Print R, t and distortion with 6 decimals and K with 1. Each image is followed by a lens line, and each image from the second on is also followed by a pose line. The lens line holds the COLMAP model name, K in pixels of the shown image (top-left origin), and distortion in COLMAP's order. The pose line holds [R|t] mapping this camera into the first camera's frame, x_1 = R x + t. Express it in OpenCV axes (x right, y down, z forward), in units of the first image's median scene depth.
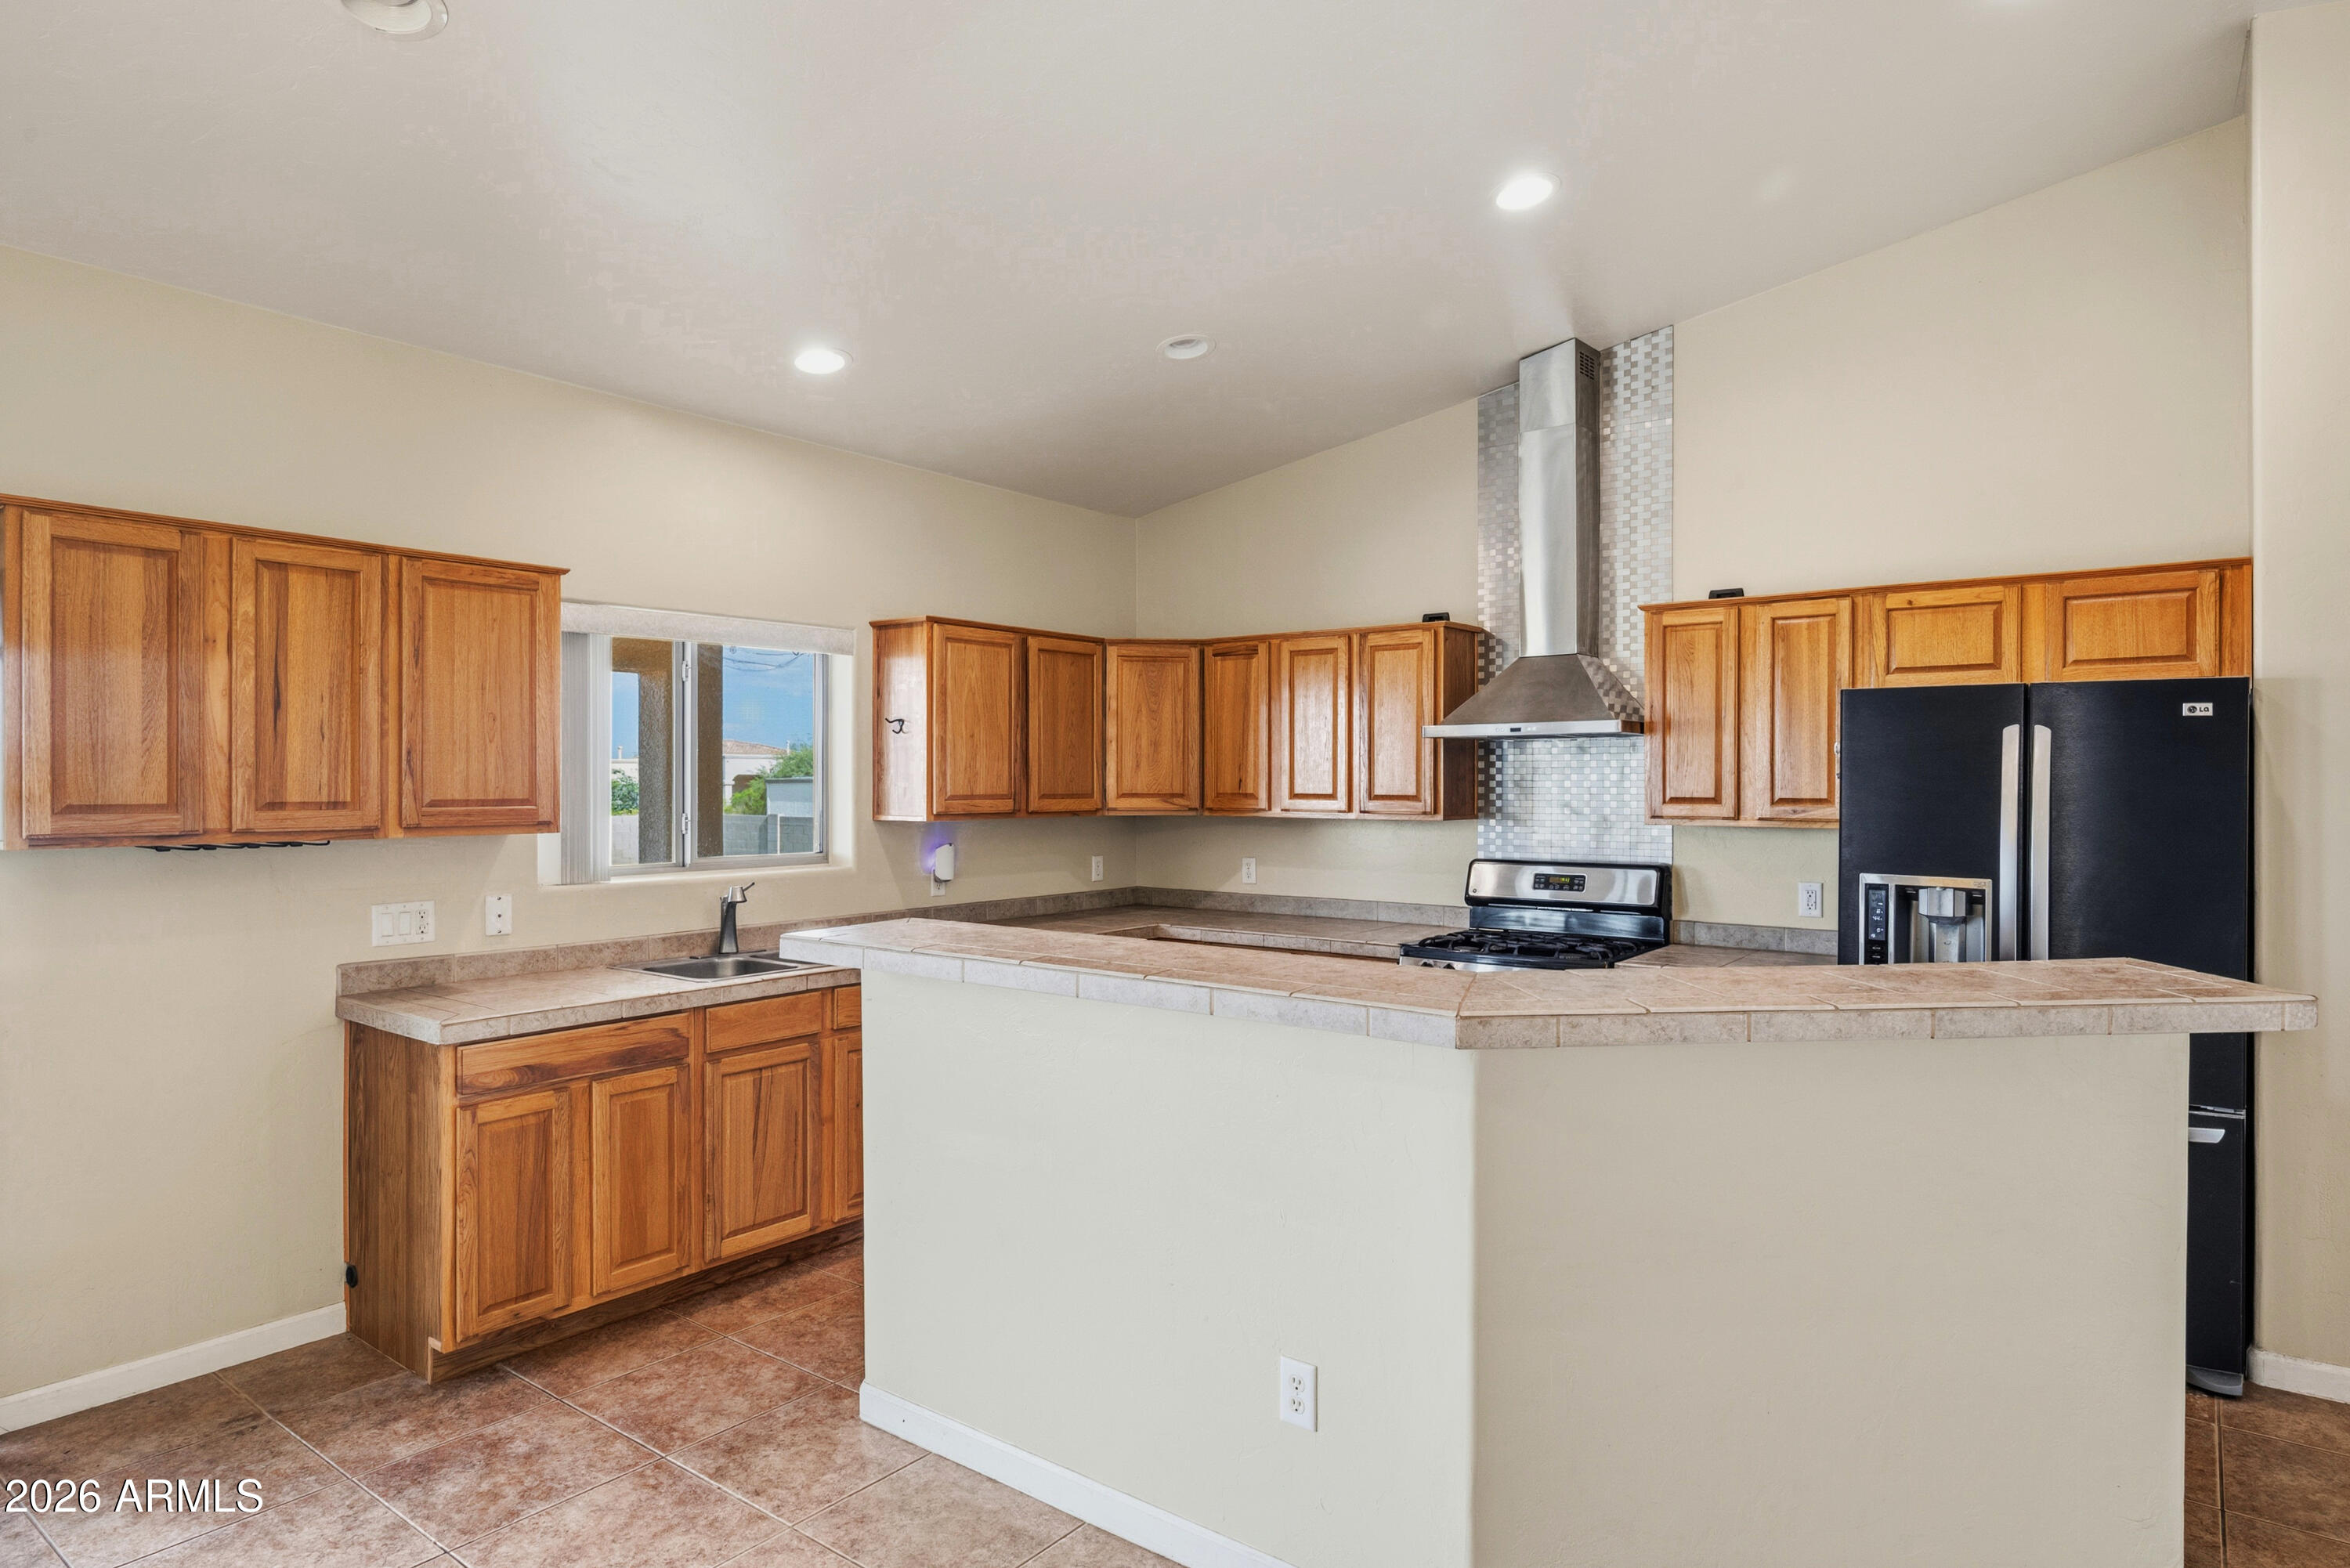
lens RADIAL K [[1322.4, 0, 1175.0], [0, 1322.4, 784.0], [0, 0, 1]] dist [-0.002894, -0.000008]
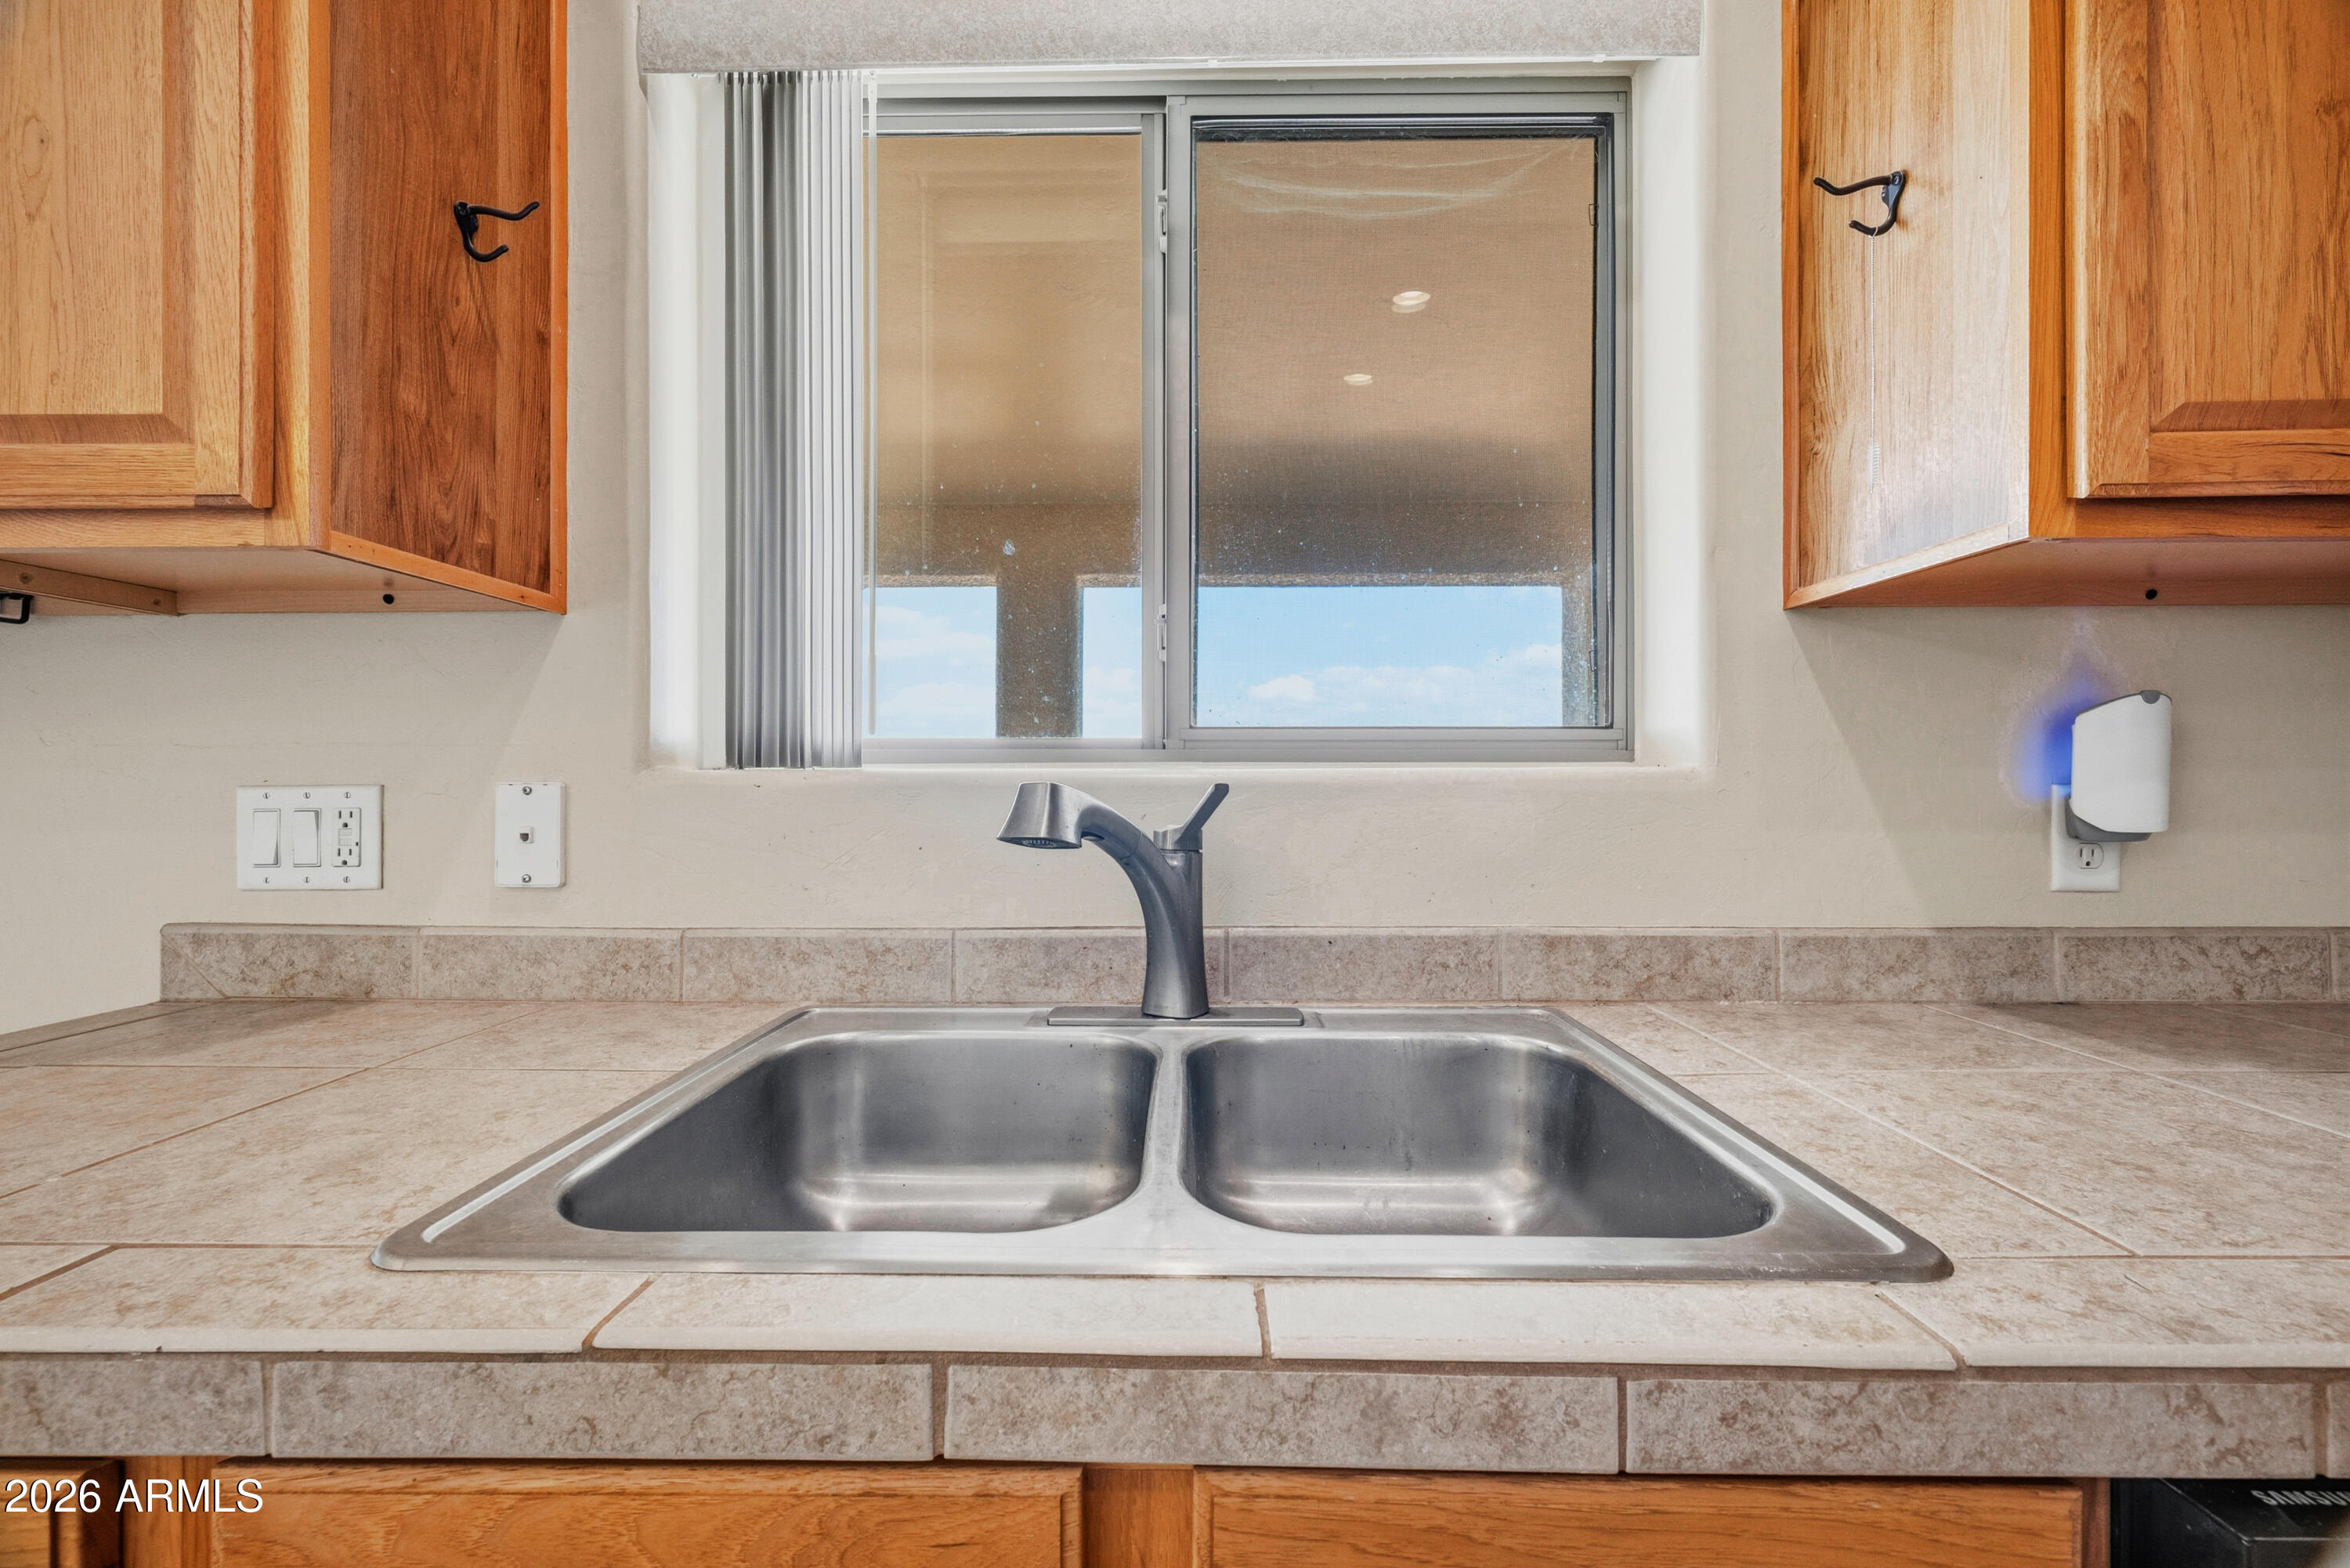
lens RADIAL K [[927.3, 0, 1182.8], [0, 927.3, 776.0], [0, 0, 1]] dist [-0.001102, -0.000055]
pose [[0.604045, -0.003998, -0.796940, -0.160374], [-0.000572, 0.999985, -0.005450, 0.071582], [0.796950, 0.003748, 0.604034, 0.845587]]
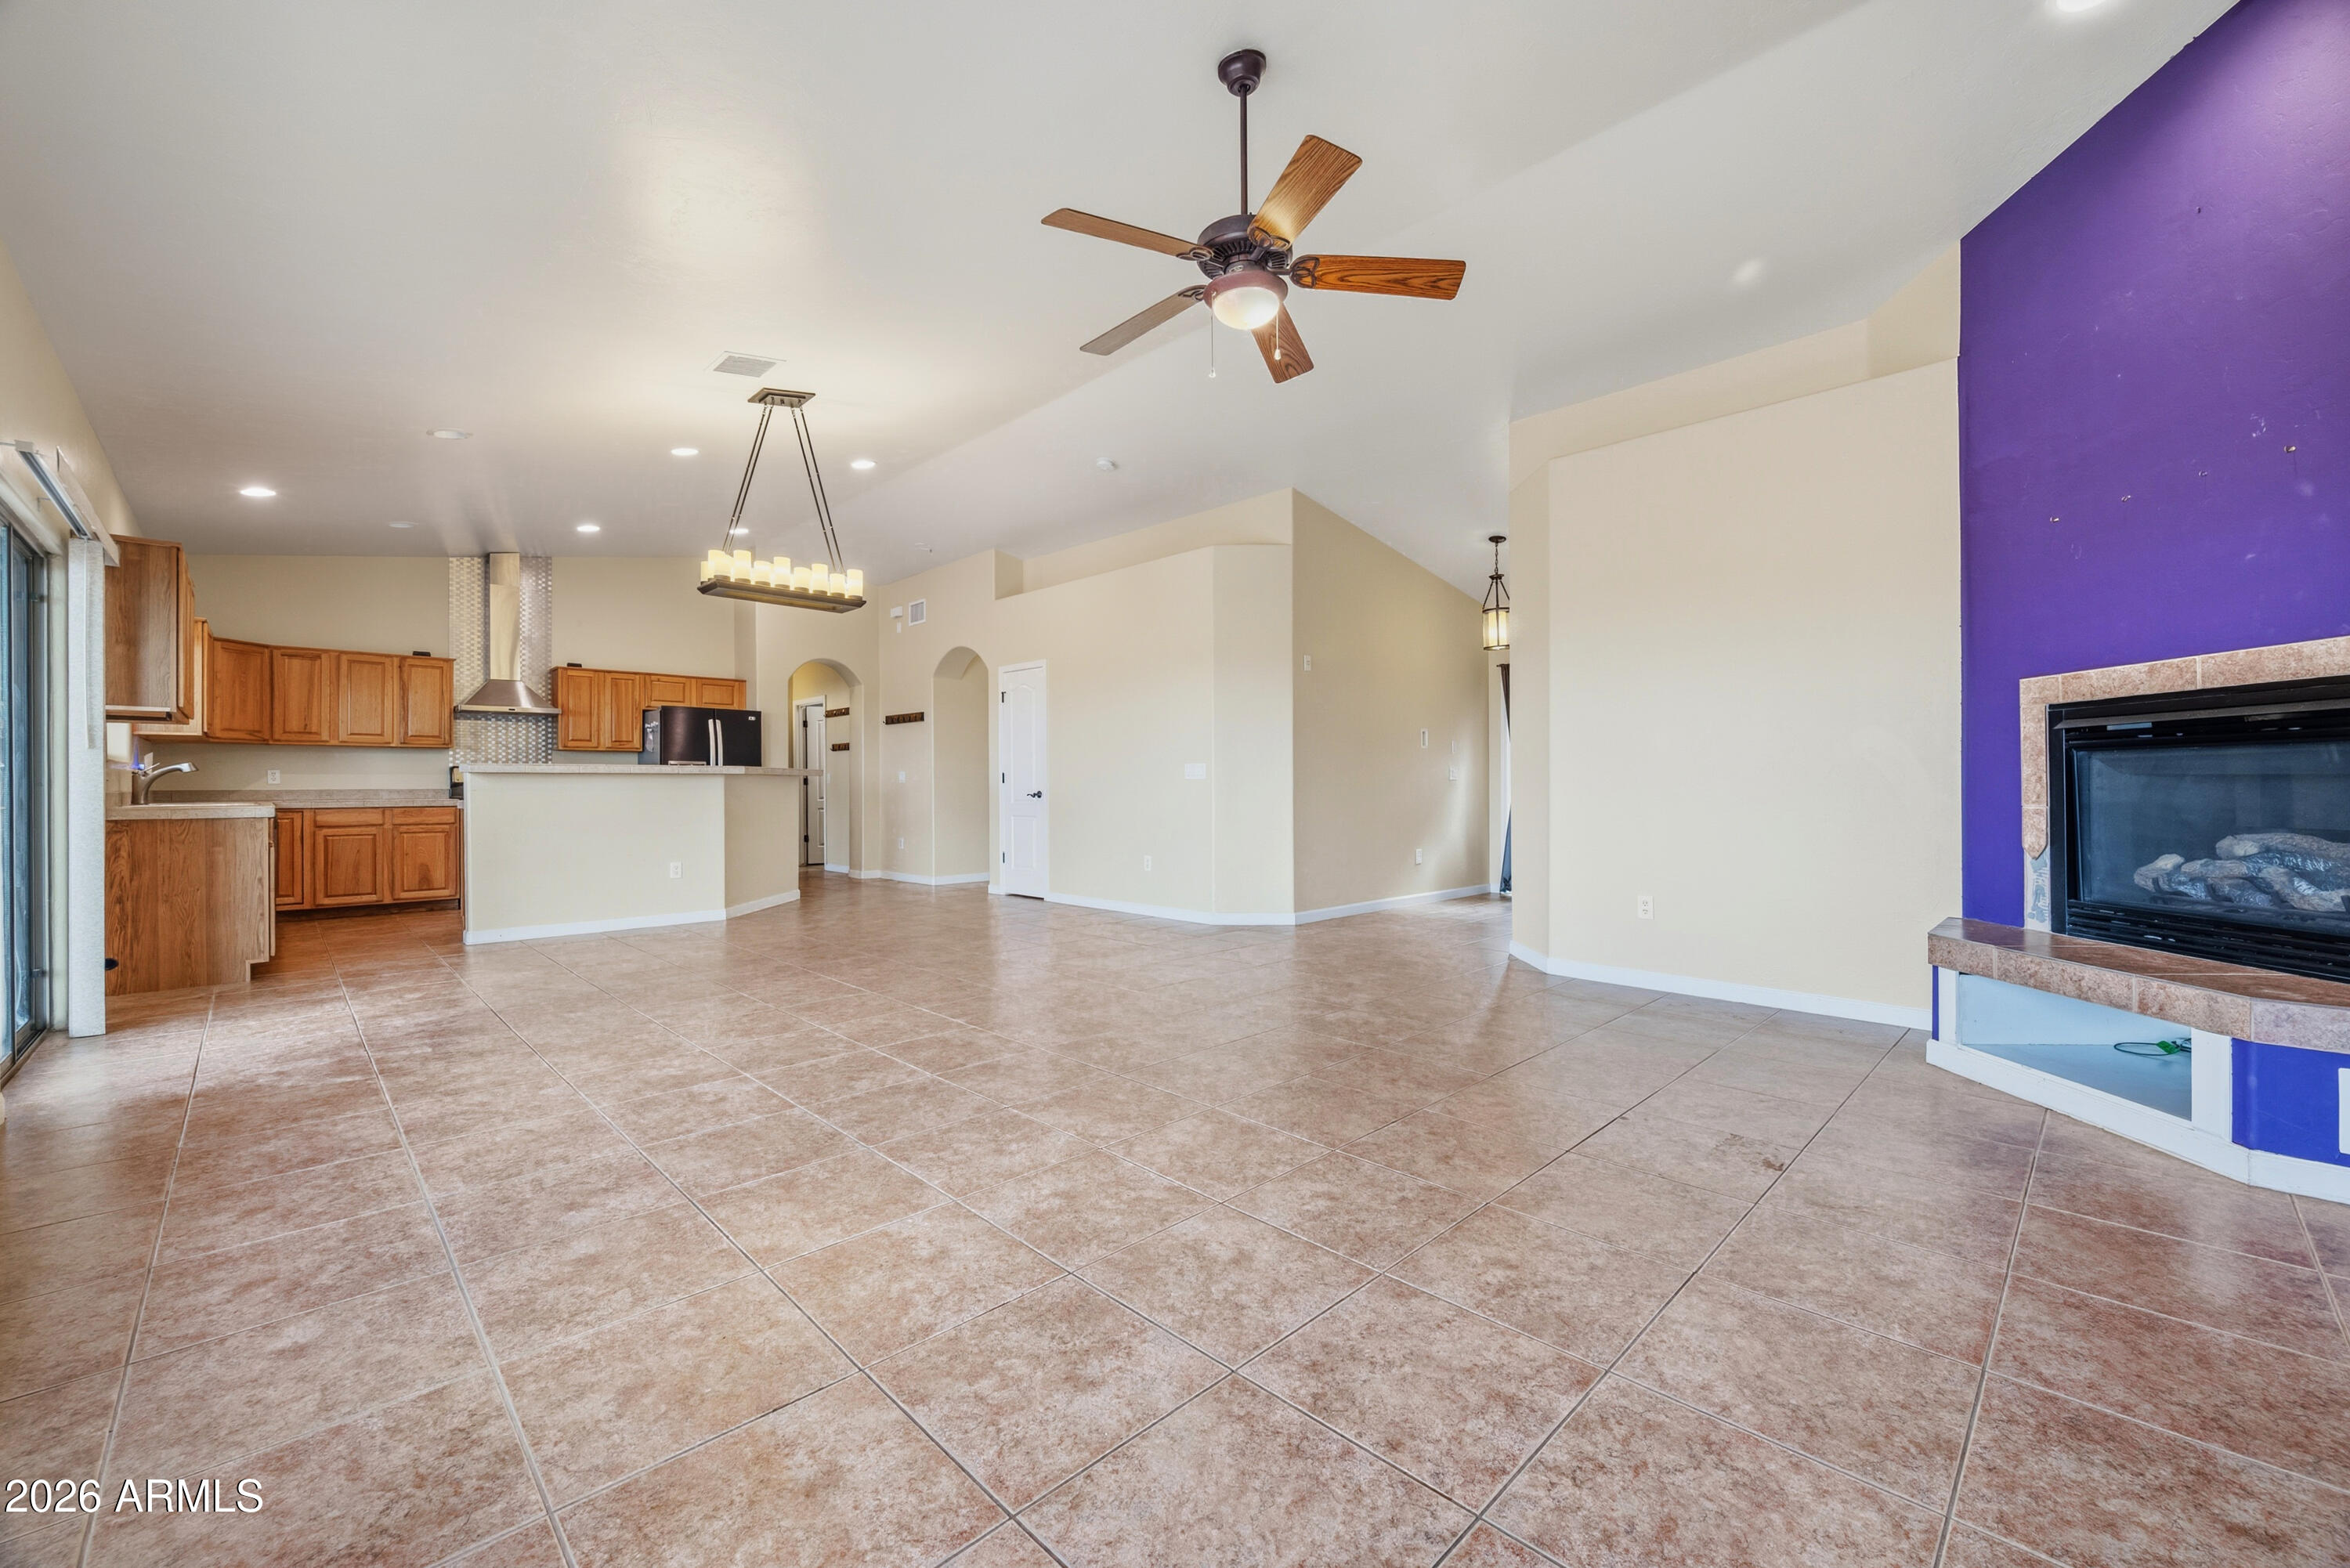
lens RADIAL K [[930.8, 0, 1177.6], [0, 930.8, 789.4], [0, 0, 1]] dist [0.001507, 0.000472]
pose [[0.141743, -0.007073, 0.989878, -1.323977], [0.008313, 0.999948, 0.005954, 0.110402], [-0.989869, 0.007385, 0.141794, -0.490606]]
